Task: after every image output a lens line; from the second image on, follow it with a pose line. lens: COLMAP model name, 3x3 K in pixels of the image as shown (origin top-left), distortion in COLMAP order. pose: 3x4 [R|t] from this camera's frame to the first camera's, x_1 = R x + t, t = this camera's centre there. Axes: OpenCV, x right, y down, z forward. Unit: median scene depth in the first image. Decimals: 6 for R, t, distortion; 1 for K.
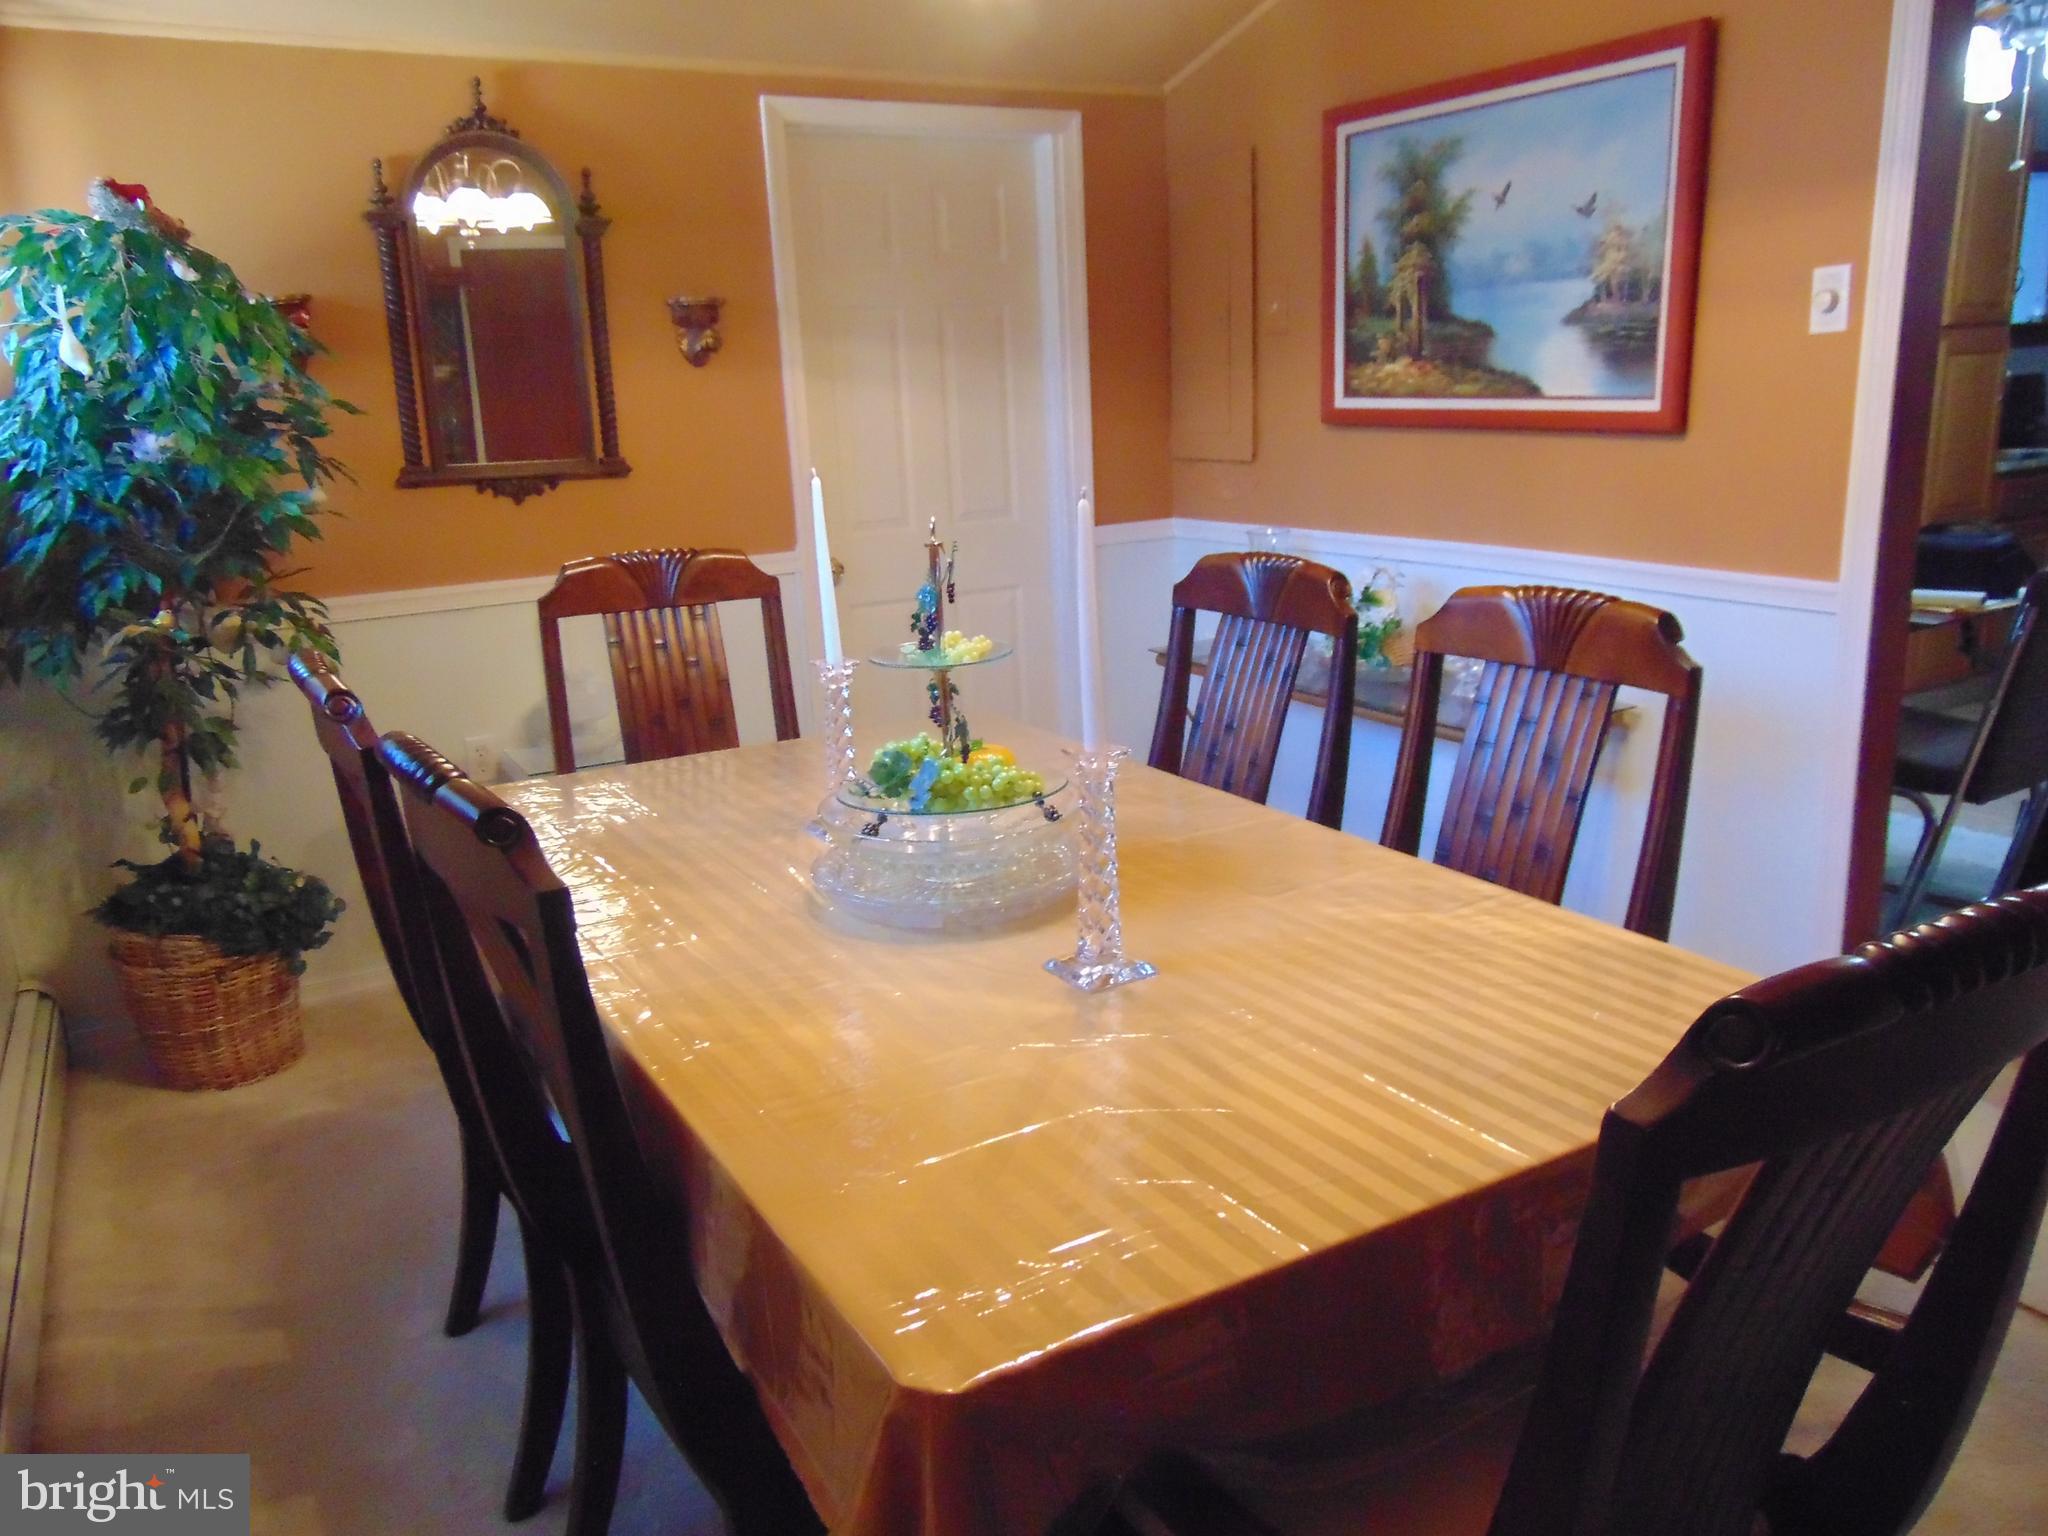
lens RADIAL K [[1516.1, 0, 1018.8], [0, 1516.1, 774.7], [0, 0, 1]] dist [-0.040879, 0.053598]
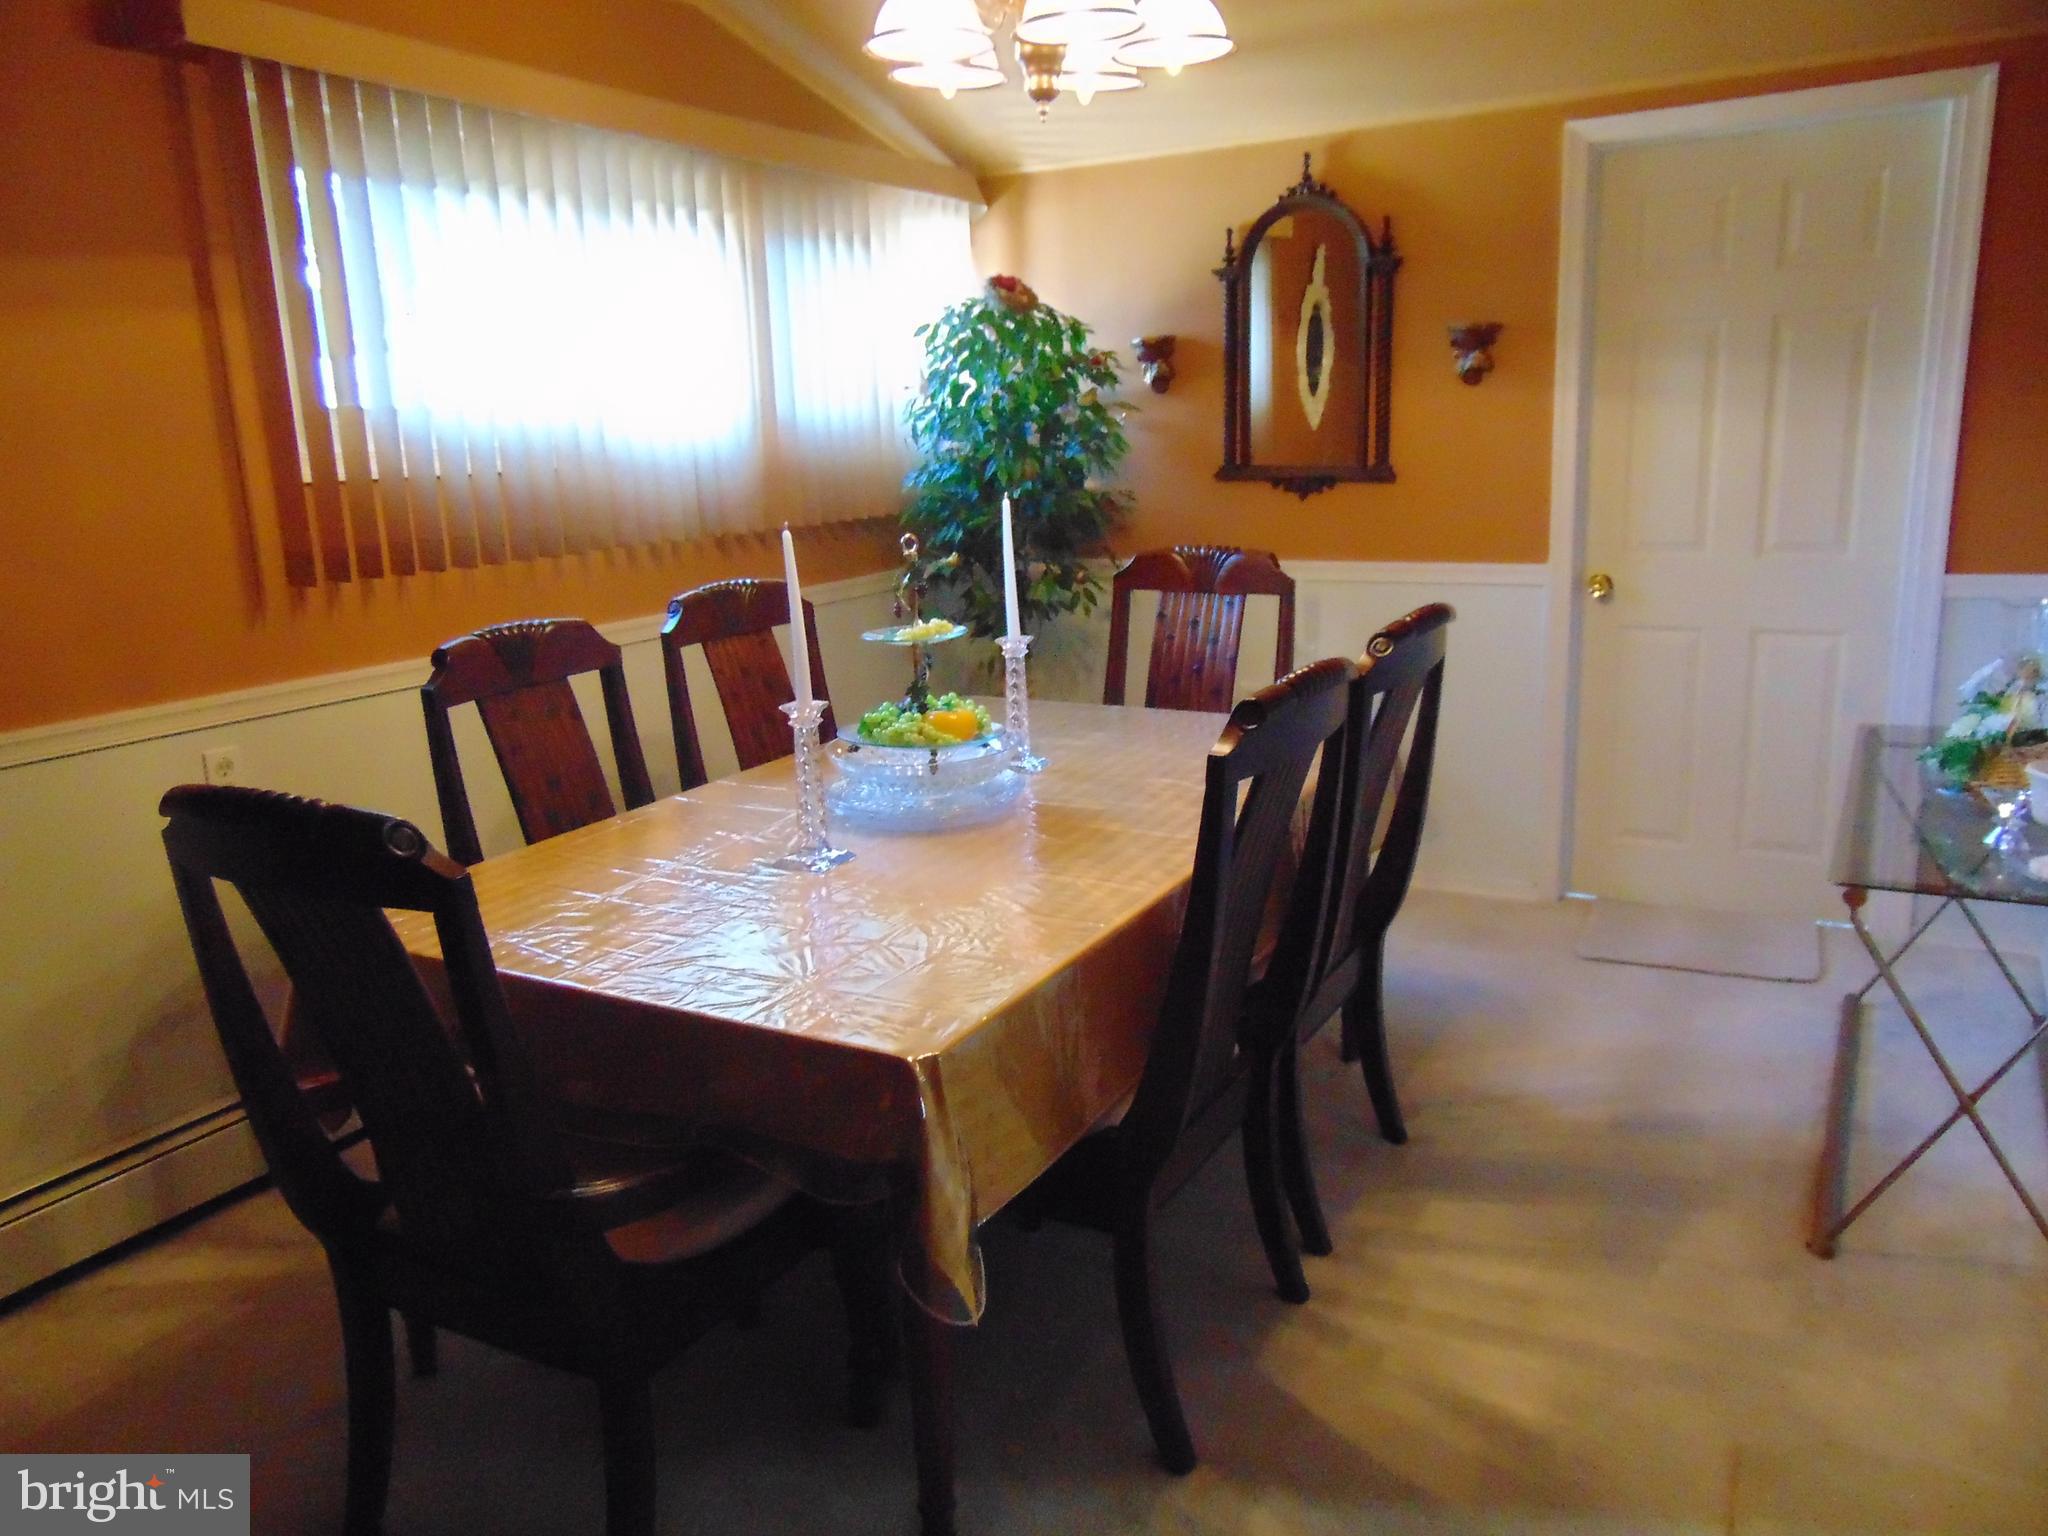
lens RADIAL K [[1516.1, 0, 1017.1], [0, 1516.1, 767.3], [0, 0, 1]] dist [-0.040879, 0.053598]
pose [[0.501814, 0.215057, -0.837815, 0.610579], [-0.197599, 0.971488, 0.131016, -0.083745], [0.842103, 0.099805, 0.530001, 0.184488]]
